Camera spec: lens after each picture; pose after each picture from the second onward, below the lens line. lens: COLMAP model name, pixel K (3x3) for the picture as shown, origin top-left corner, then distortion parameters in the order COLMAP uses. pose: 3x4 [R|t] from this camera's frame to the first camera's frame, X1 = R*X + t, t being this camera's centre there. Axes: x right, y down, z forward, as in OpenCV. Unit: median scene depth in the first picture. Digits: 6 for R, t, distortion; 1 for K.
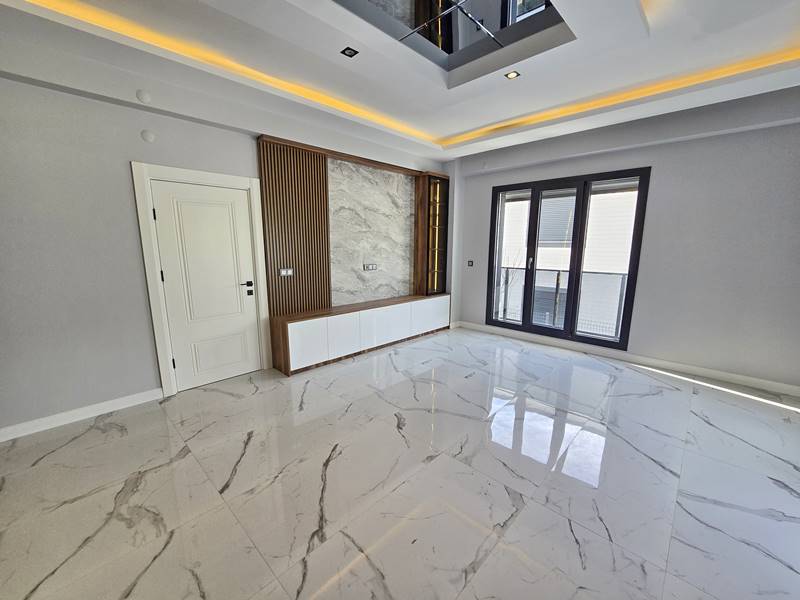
lens RADIAL K [[327.8, 0, 400.1], [0, 327.8, 303.1], [0, 0, 1]] dist [-0.010746, 0.004428]
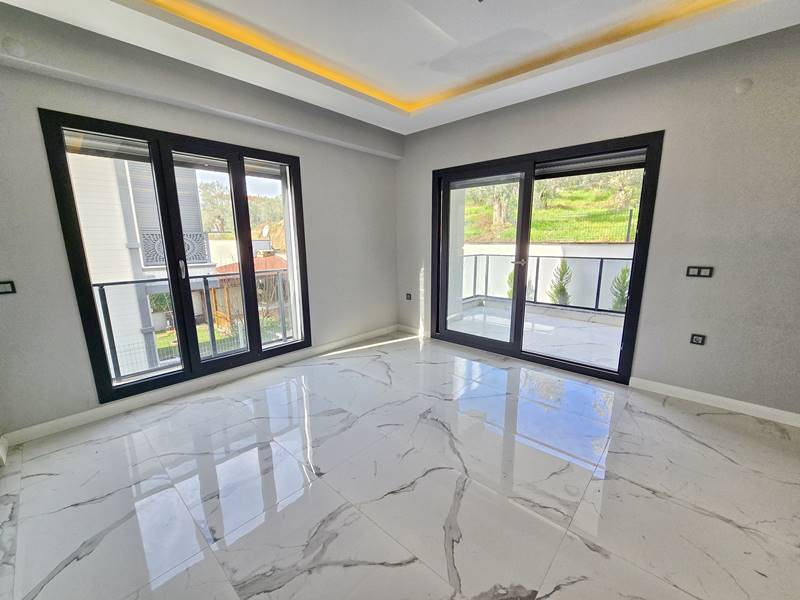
lens RADIAL K [[327.8, 0, 400.1], [0, 327.8, 303.1], [0, 0, 1]] dist [-0.010746, 0.004428]
pose [[-0.016450, -0.194828, 0.980699, -0.250826], [0.185952, 0.963125, 0.194456, -0.119246], [-0.982421, 0.185562, 0.020385, 0.688142]]
